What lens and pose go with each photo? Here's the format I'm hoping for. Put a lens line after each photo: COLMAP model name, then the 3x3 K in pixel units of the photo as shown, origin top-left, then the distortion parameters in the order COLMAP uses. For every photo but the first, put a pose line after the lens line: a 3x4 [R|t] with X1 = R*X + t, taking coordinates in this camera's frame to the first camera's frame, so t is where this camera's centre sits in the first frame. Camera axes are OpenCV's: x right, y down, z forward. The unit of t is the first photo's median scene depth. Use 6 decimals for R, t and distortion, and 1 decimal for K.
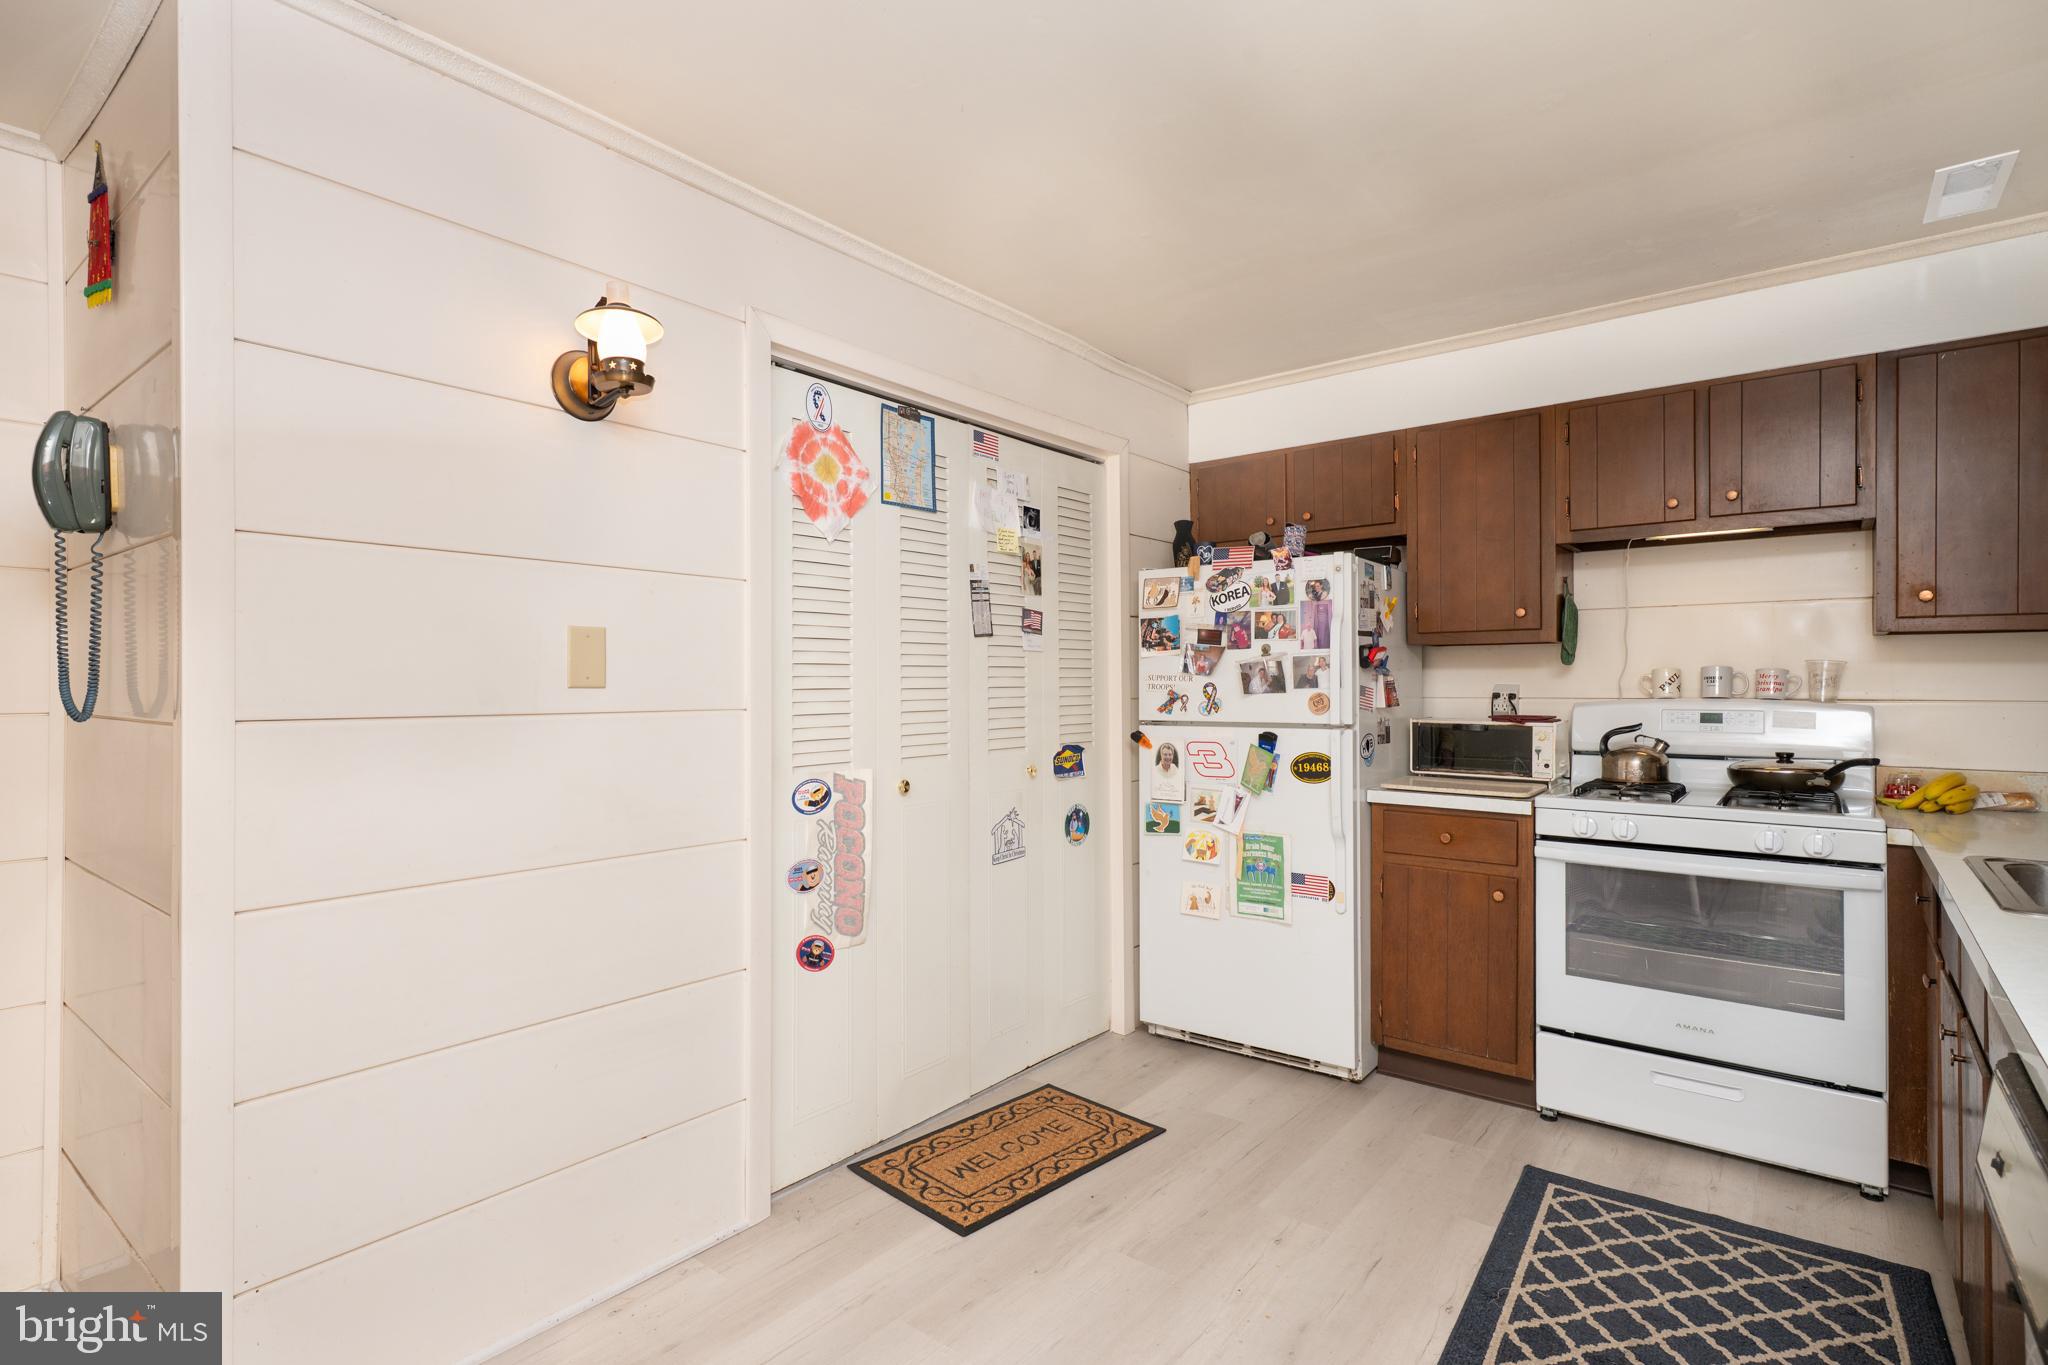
lens RADIAL K [[1005.5, 0, 1019.2], [0, 1005.5, 680.3], [0, 0, 1]] dist [0.004526, 0.001455]
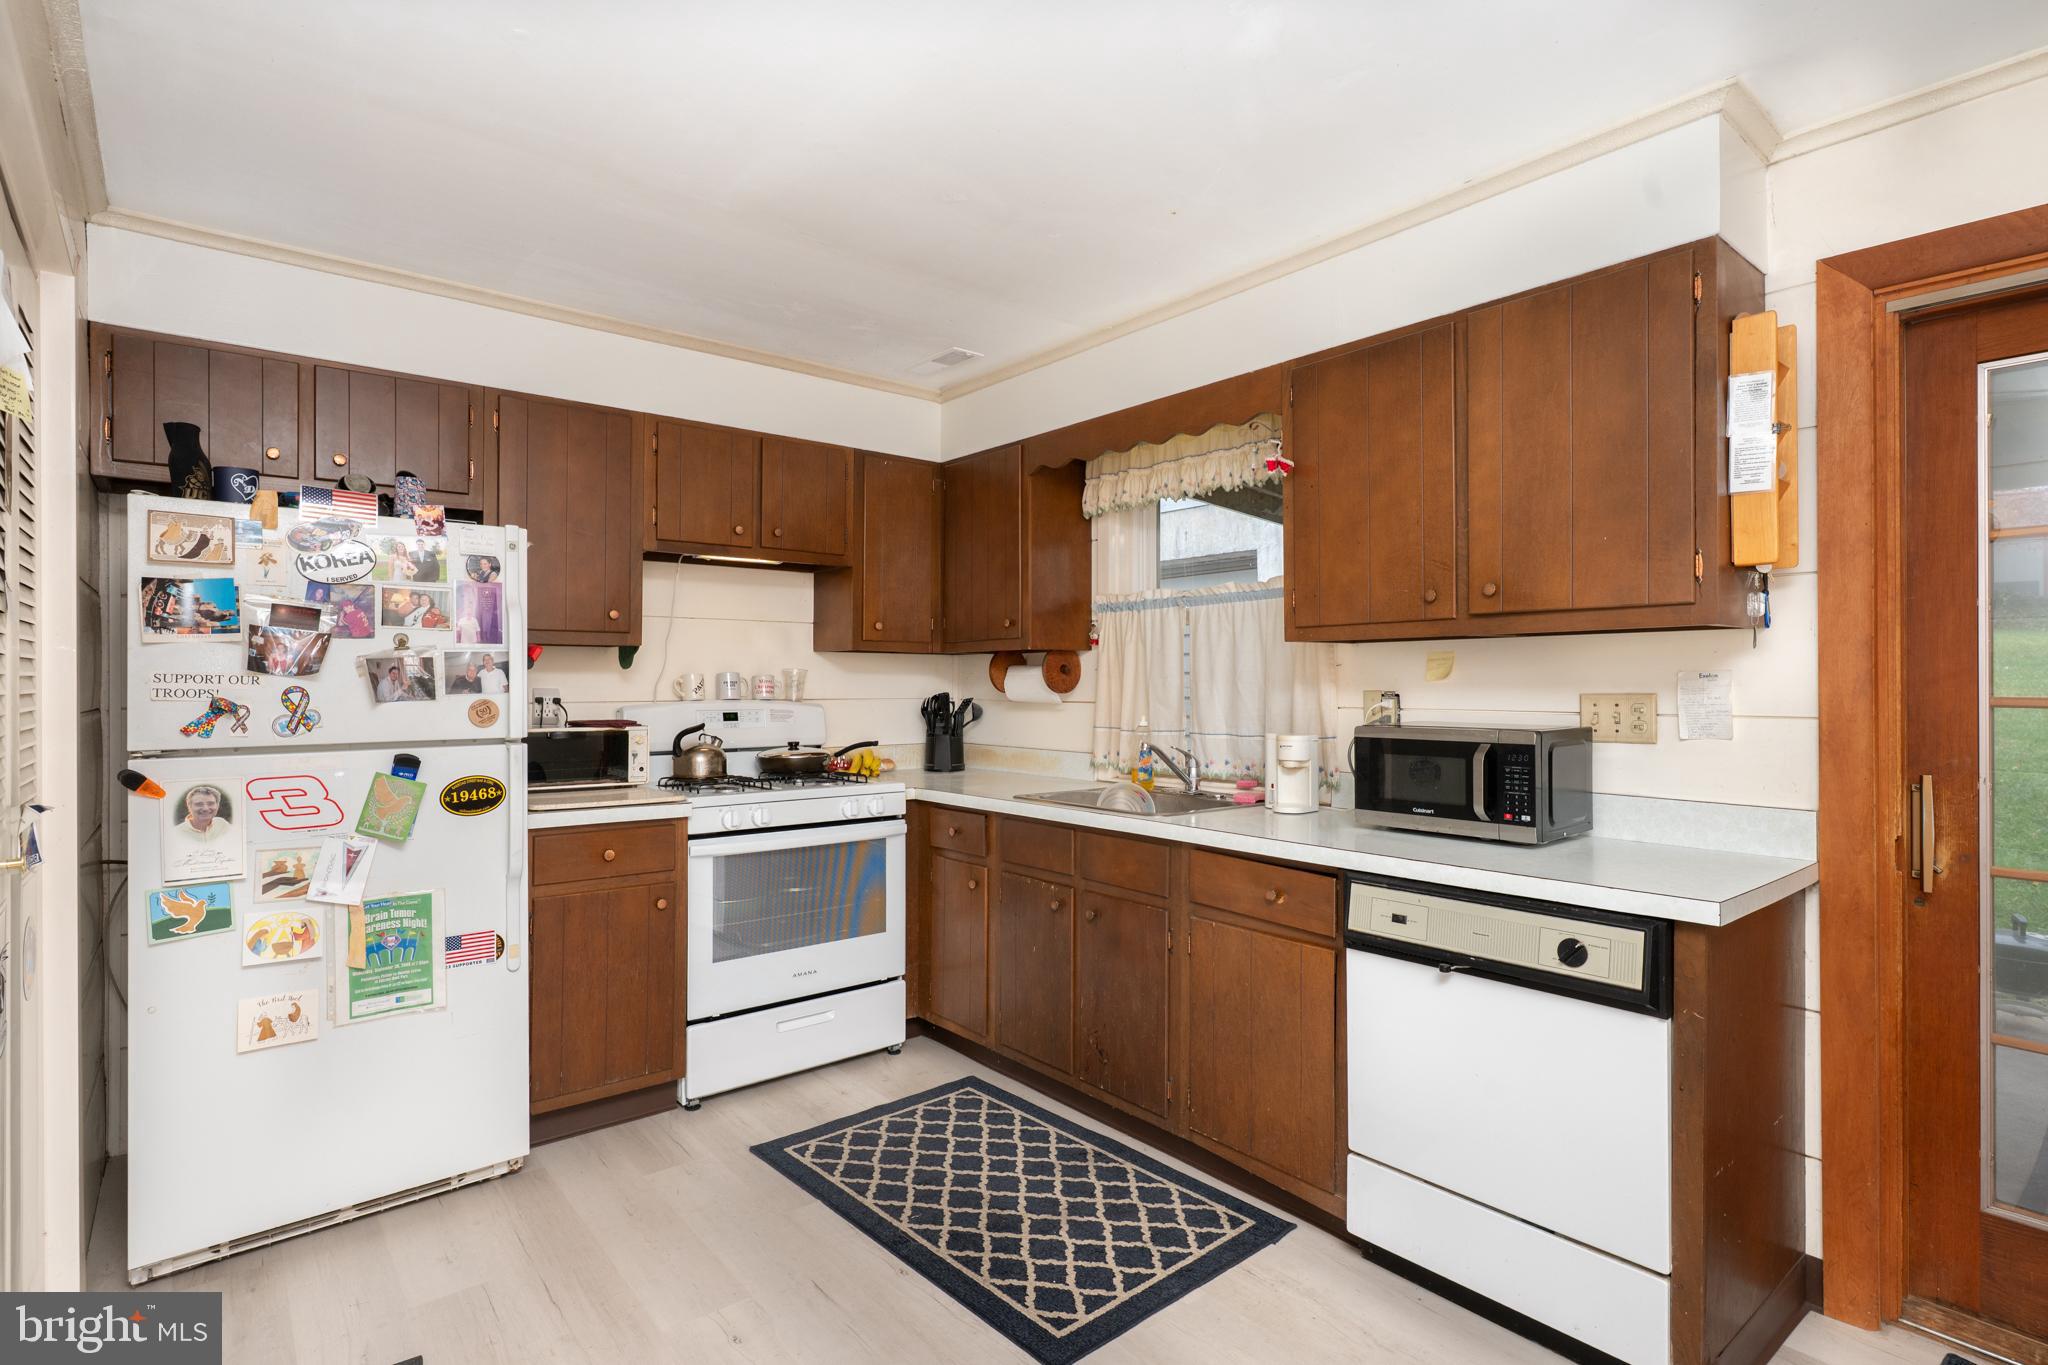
lens RADIAL K [[1005.5, 0, 1018.9], [0, 1005.5, 680.1], [0, 0, 1]] dist [0.004526, 0.001455]
pose [[0.205250, 0.005675, 0.978693, -0.379914], [-0.004287, 0.999979, -0.004899, -0.000685], [-0.978700, -0.003190, 0.205270, 0.418474]]
